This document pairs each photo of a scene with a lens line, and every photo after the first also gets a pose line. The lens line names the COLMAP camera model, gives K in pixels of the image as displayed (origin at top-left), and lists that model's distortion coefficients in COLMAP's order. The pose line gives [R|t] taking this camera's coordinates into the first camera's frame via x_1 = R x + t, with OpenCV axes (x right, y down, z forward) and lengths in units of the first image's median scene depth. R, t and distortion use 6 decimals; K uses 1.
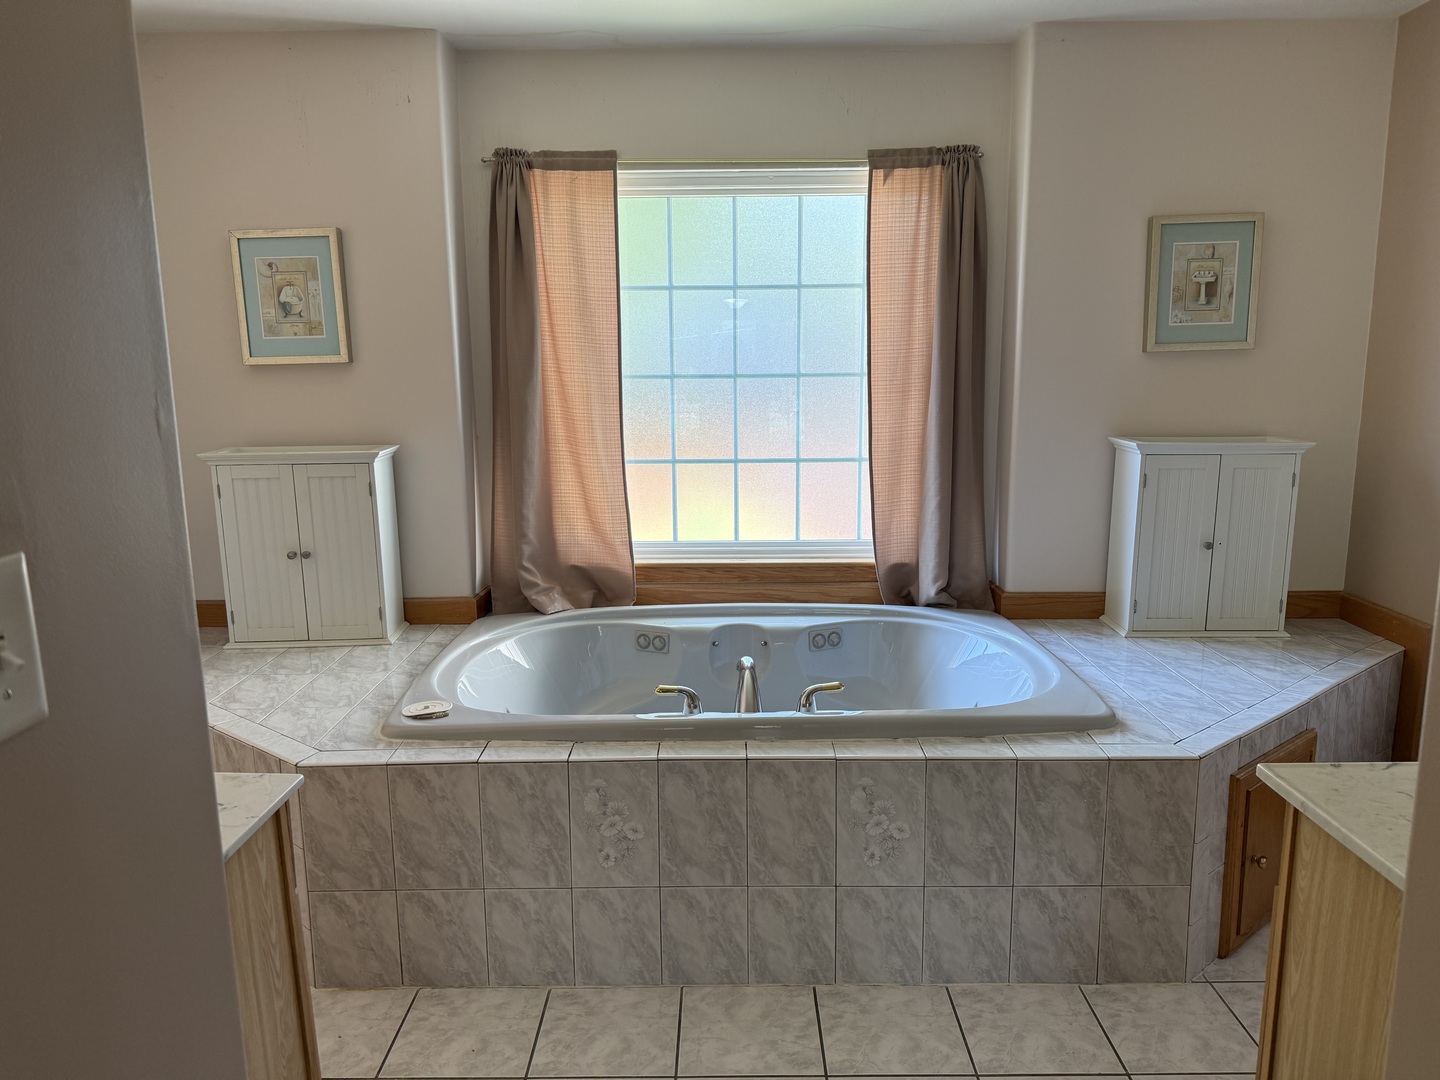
lens RADIAL K [[1008.6, 0, 723.5], [0, 1008.6, 542.1], [0, 0, 1]] dist [0.050776, -0.060537]
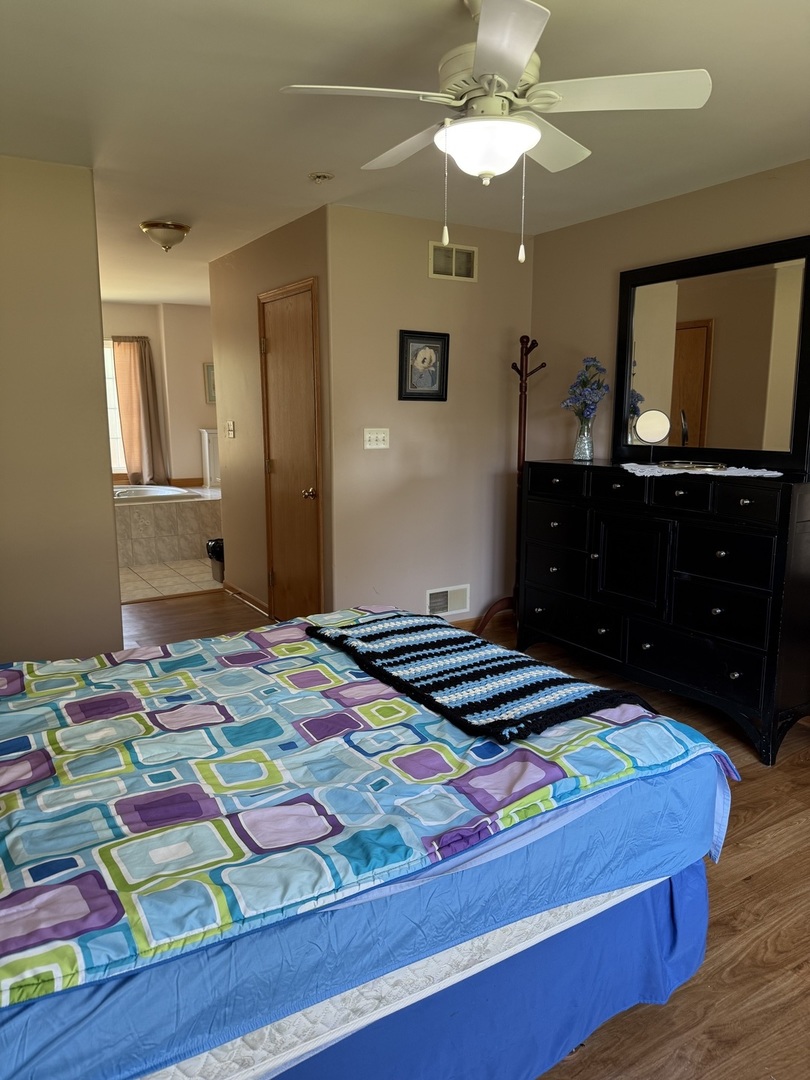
lens RADIAL K [[756.4, 0, 403.4], [0, 756.4, 544.5], [0, 0, 1]] dist [0.050776, -0.060537]
pose [[0.848444, -0.084550, 0.522489, -0.388231], [0.089767, 0.995844, 0.015381, 0.301152], [-0.521618, 0.033853, 0.852507, -1.481576]]
